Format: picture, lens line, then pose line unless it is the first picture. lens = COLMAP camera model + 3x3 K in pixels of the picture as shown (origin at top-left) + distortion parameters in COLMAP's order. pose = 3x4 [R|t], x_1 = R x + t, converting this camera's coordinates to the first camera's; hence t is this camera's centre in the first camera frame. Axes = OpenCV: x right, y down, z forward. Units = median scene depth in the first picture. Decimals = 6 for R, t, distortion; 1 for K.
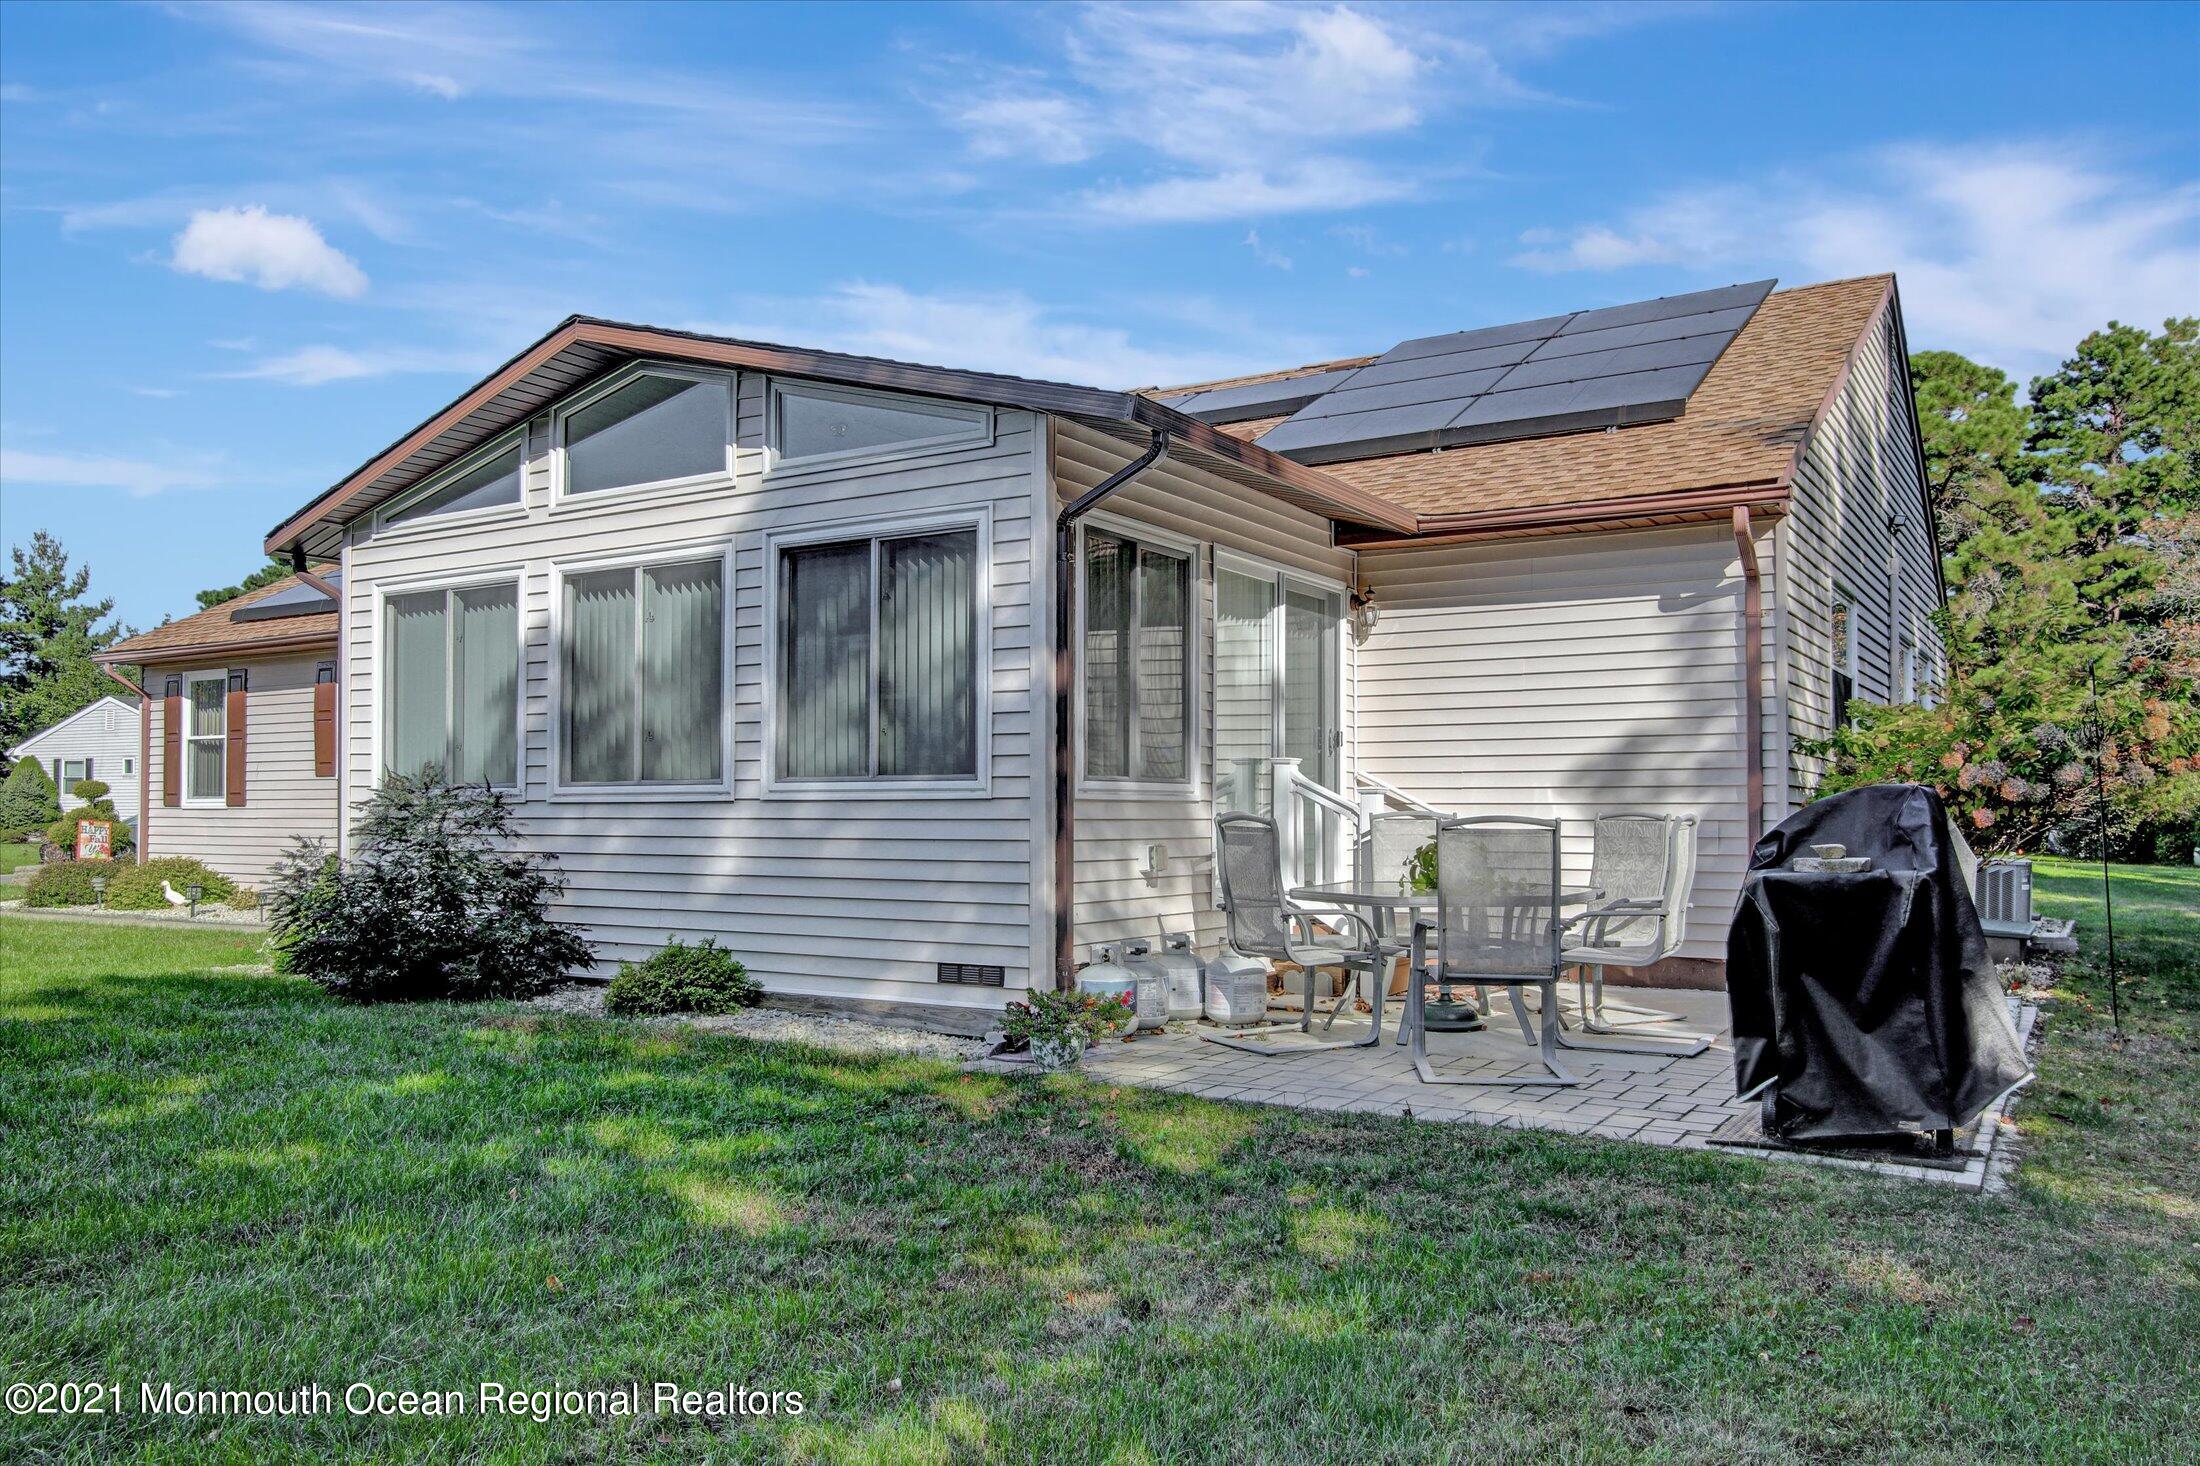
lens RADIAL K [[1121.7, 0, 1100.7], [0, 1121.7, 773.3], [0, 0, 1]] dist [-0.000379, 0.000346]
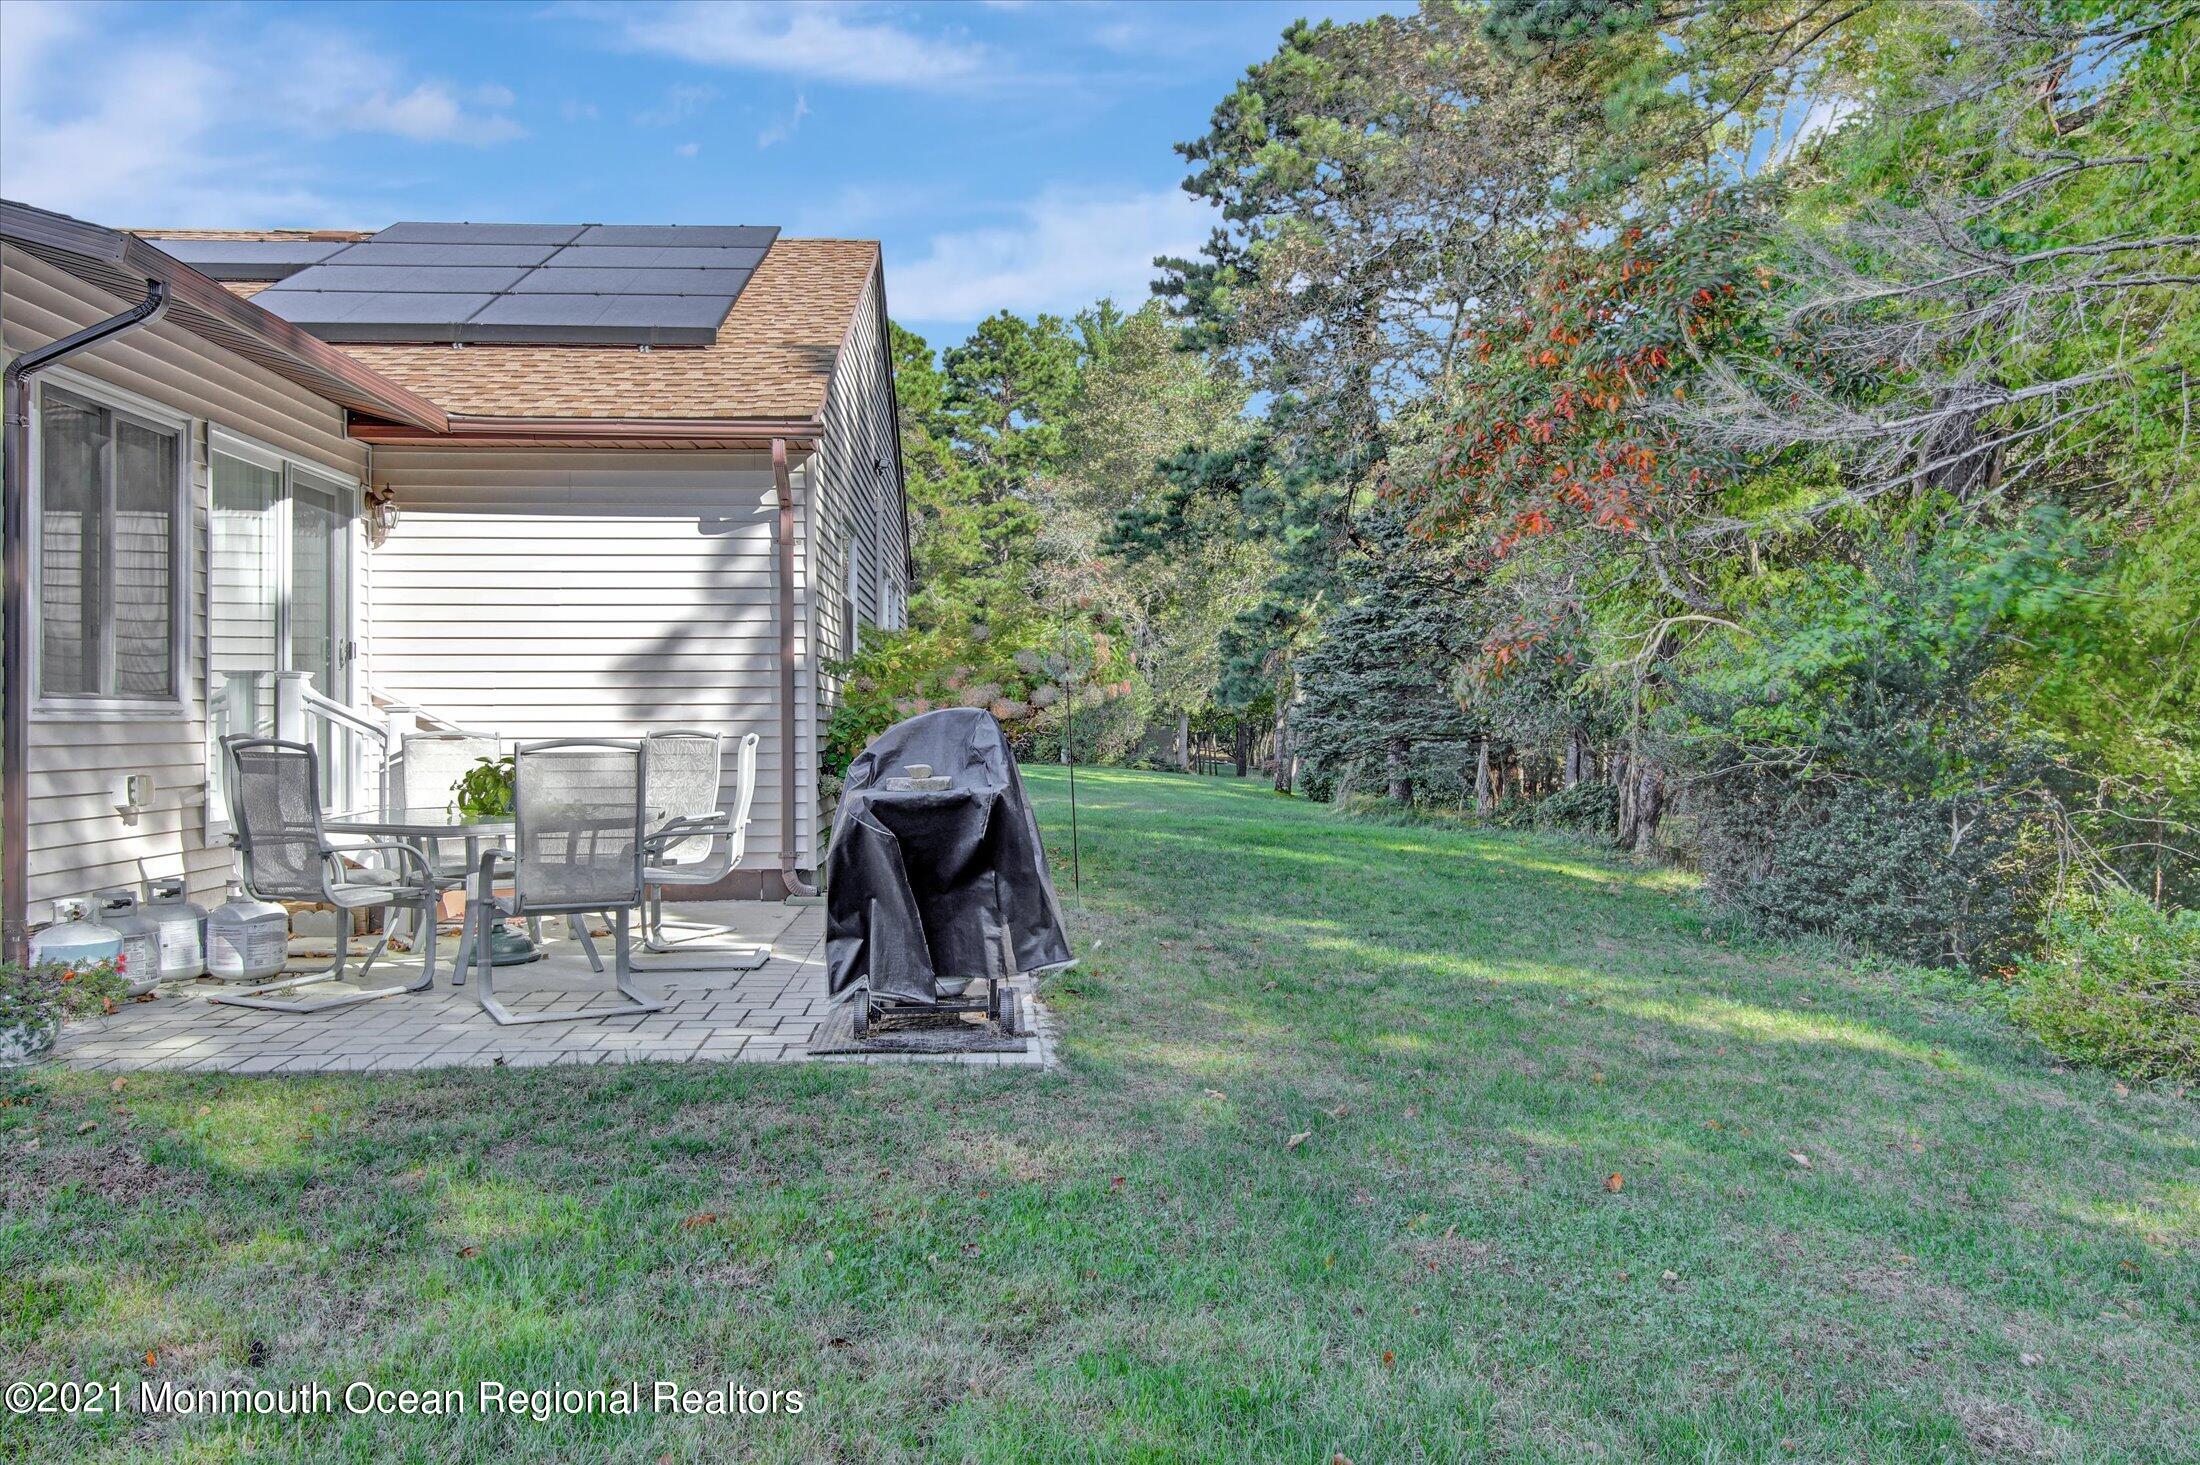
lens RADIAL K [[1251.3, 0, 1100.0], [0, 1251.3, 732.5], [0, 0, 1]] dist [0.000682, 0.001740]
pose [[0.889808, -0.001061, 0.456334, 0.280054], [0.000287, 0.999998, 0.001765, 0.033039], [-0.456335, -0.001439, 0.889807, -0.170343]]
